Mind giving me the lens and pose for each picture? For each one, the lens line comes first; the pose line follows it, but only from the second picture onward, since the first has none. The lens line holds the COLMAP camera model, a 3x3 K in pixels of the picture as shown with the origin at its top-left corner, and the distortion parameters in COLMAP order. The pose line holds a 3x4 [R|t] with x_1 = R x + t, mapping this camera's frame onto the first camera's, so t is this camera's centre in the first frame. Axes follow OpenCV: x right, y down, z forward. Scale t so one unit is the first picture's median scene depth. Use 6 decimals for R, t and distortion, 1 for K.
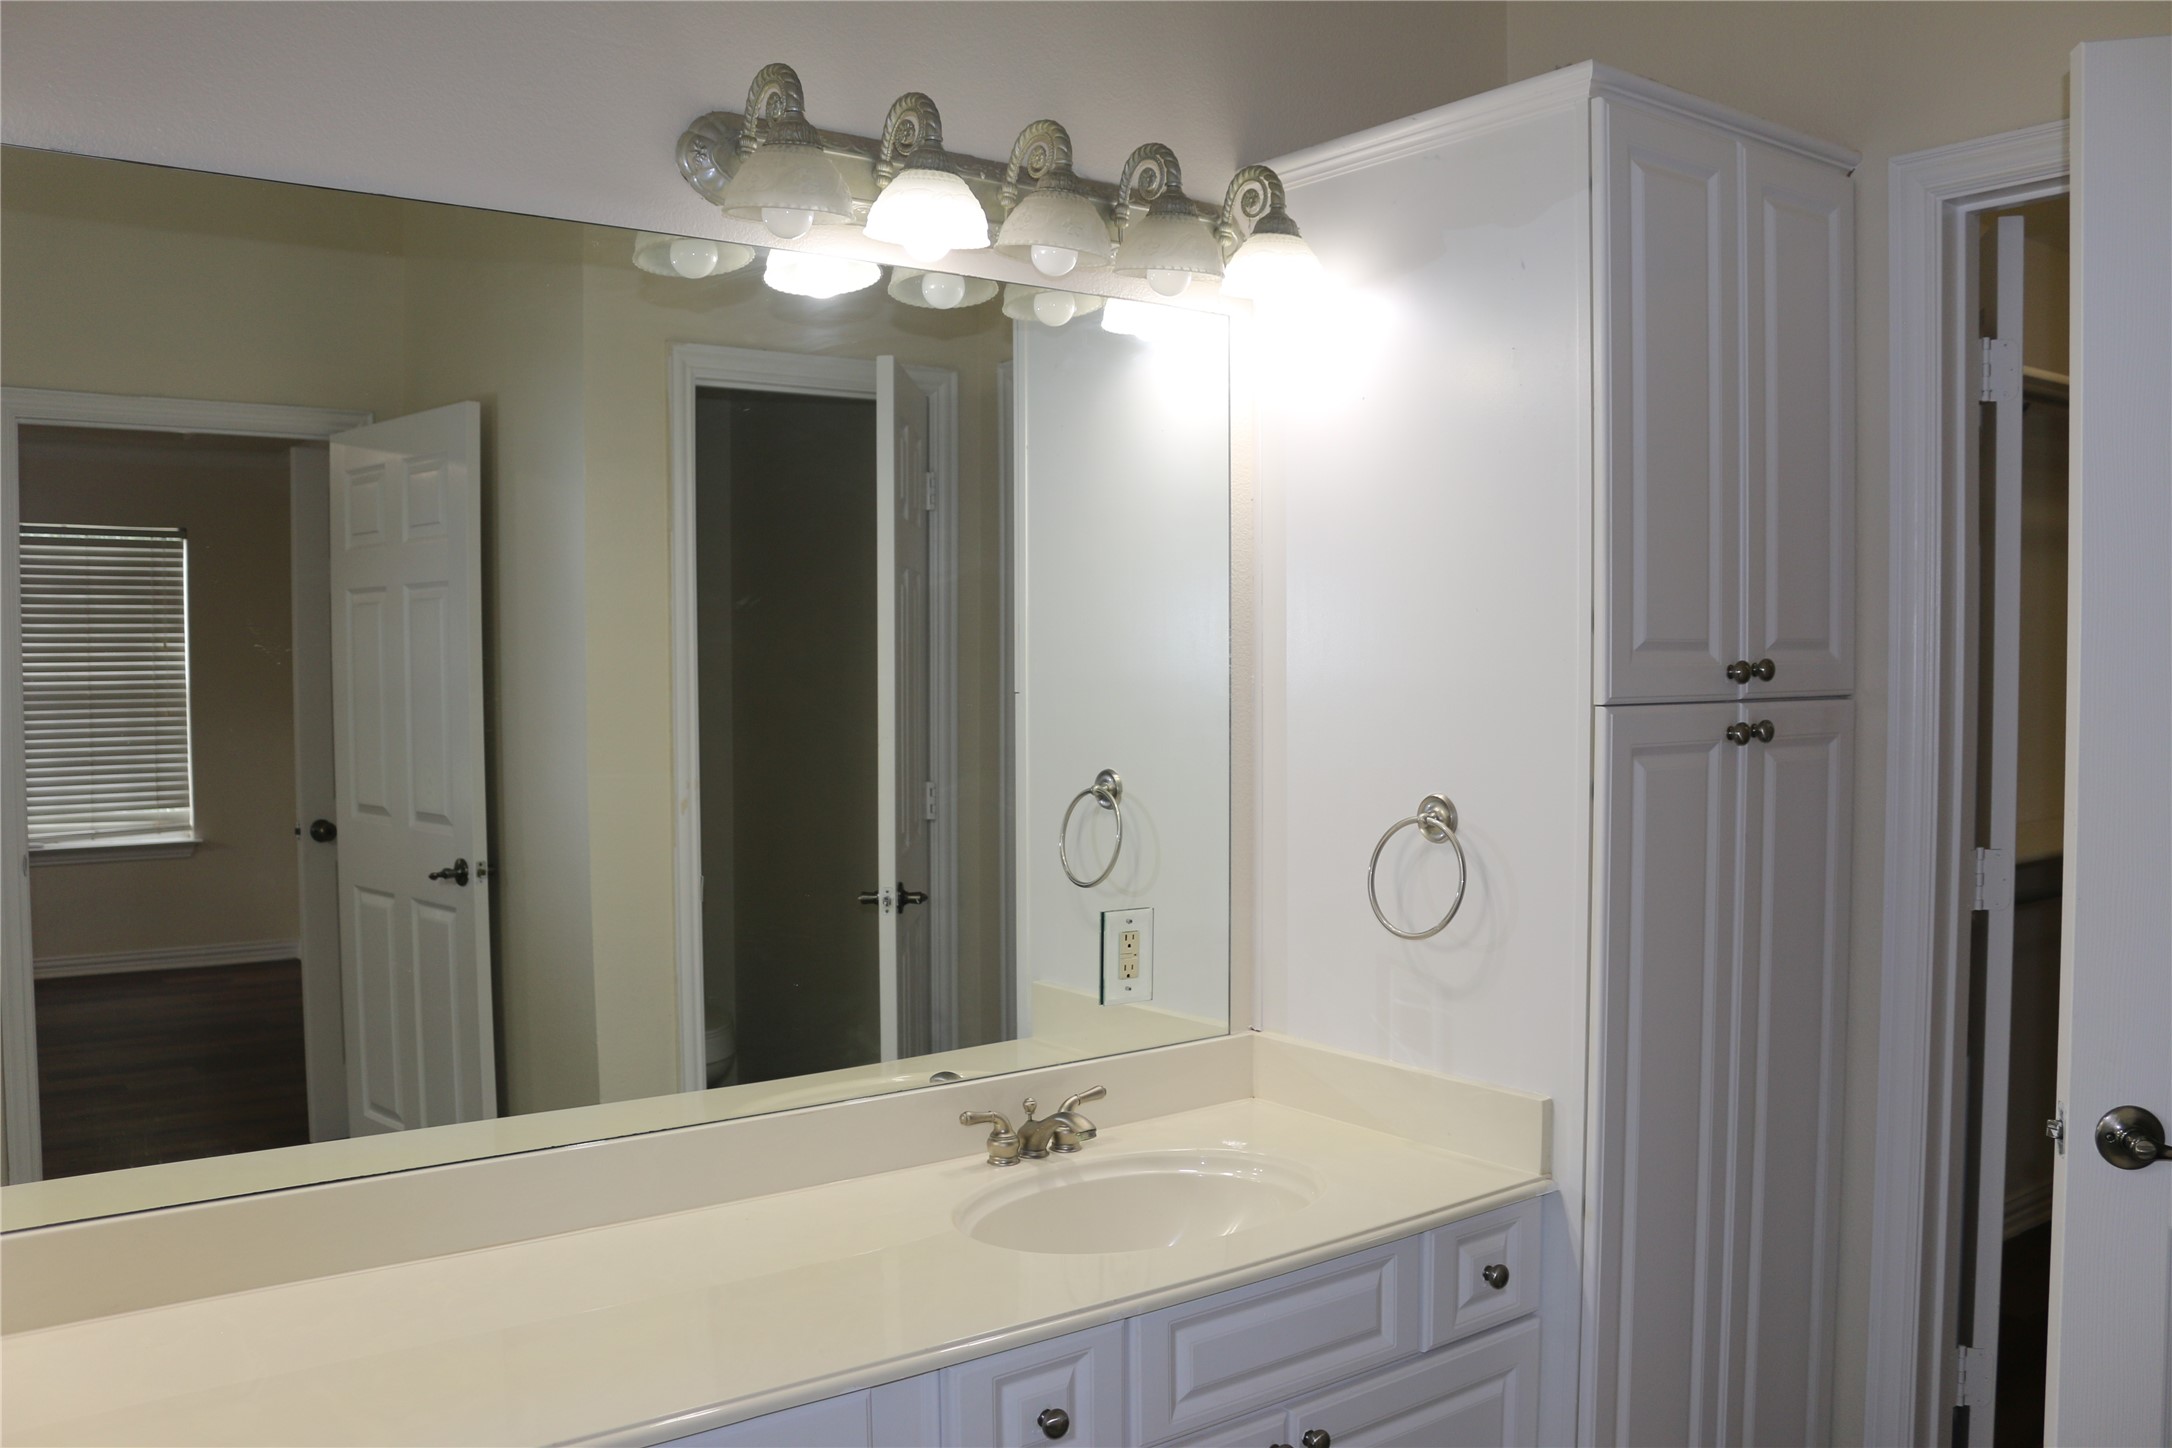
lens RADIAL K [[1794.6, 0, 1081.6], [0, 1794.6, 748.9], [0, 0, 1]] dist [-0.161599, 0.141198]
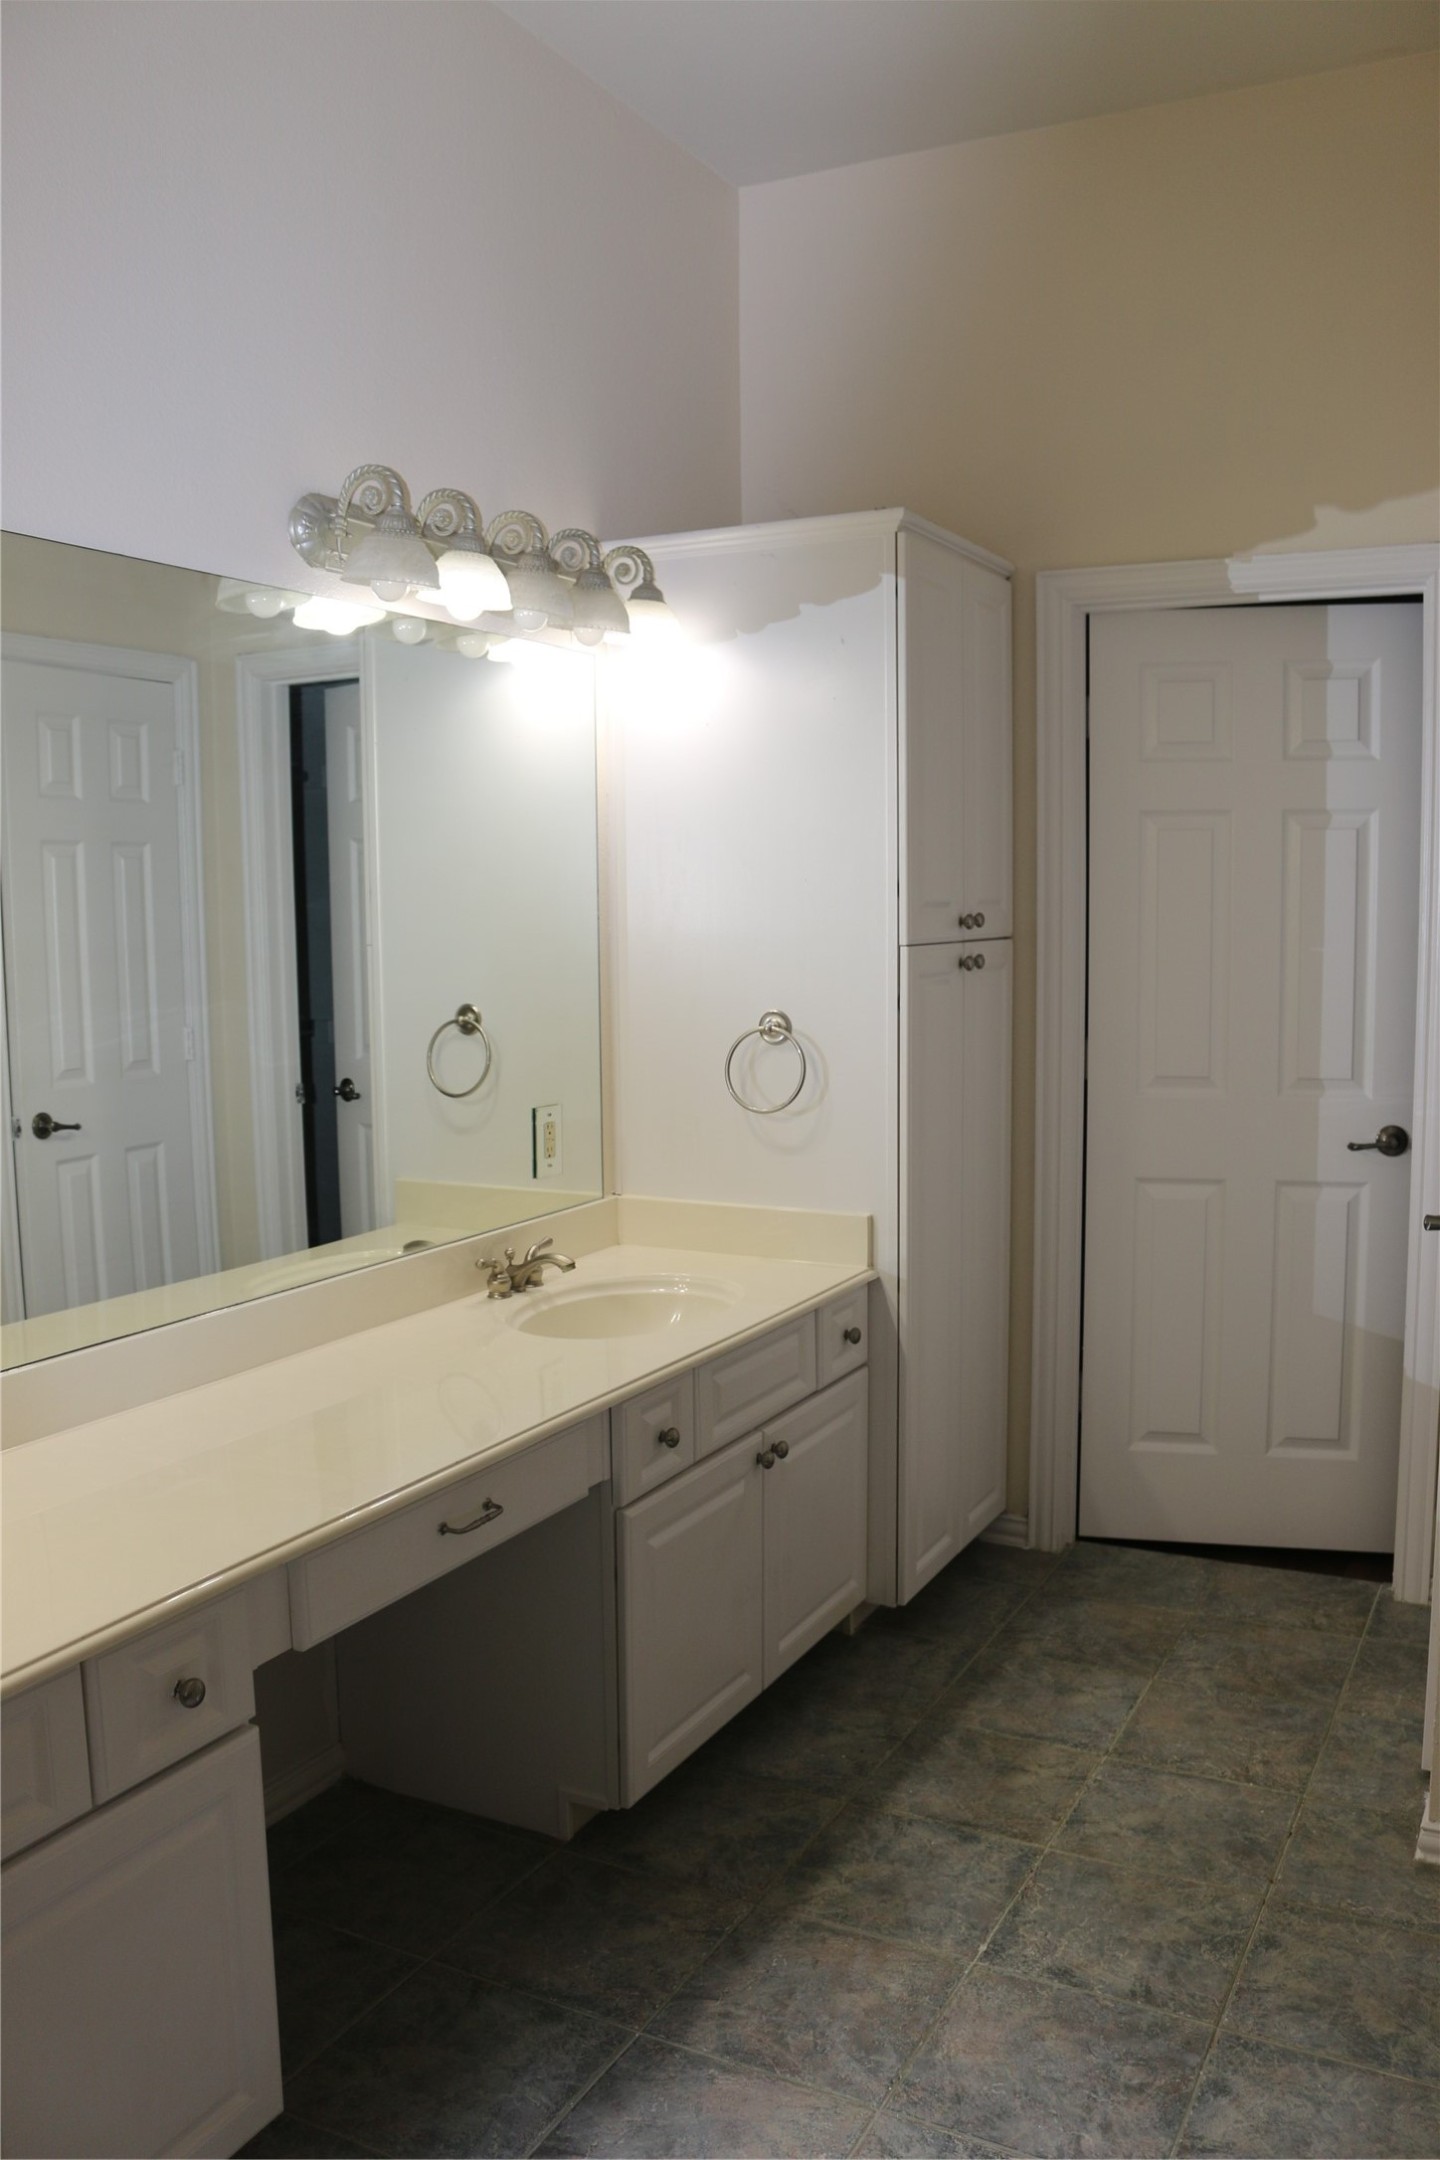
lens RADIAL K [[1784.7, 0, 732.3], [0, 1784.7, 1090.4], [0, 0, 1]] dist [-0.161599, 0.141198]
pose [[0.902157, -0.049180, 0.428596, -0.444836], [0.026869, 0.997958, 0.057955, 0.005872], [-0.430571, -0.040769, 0.901635, -0.265209]]
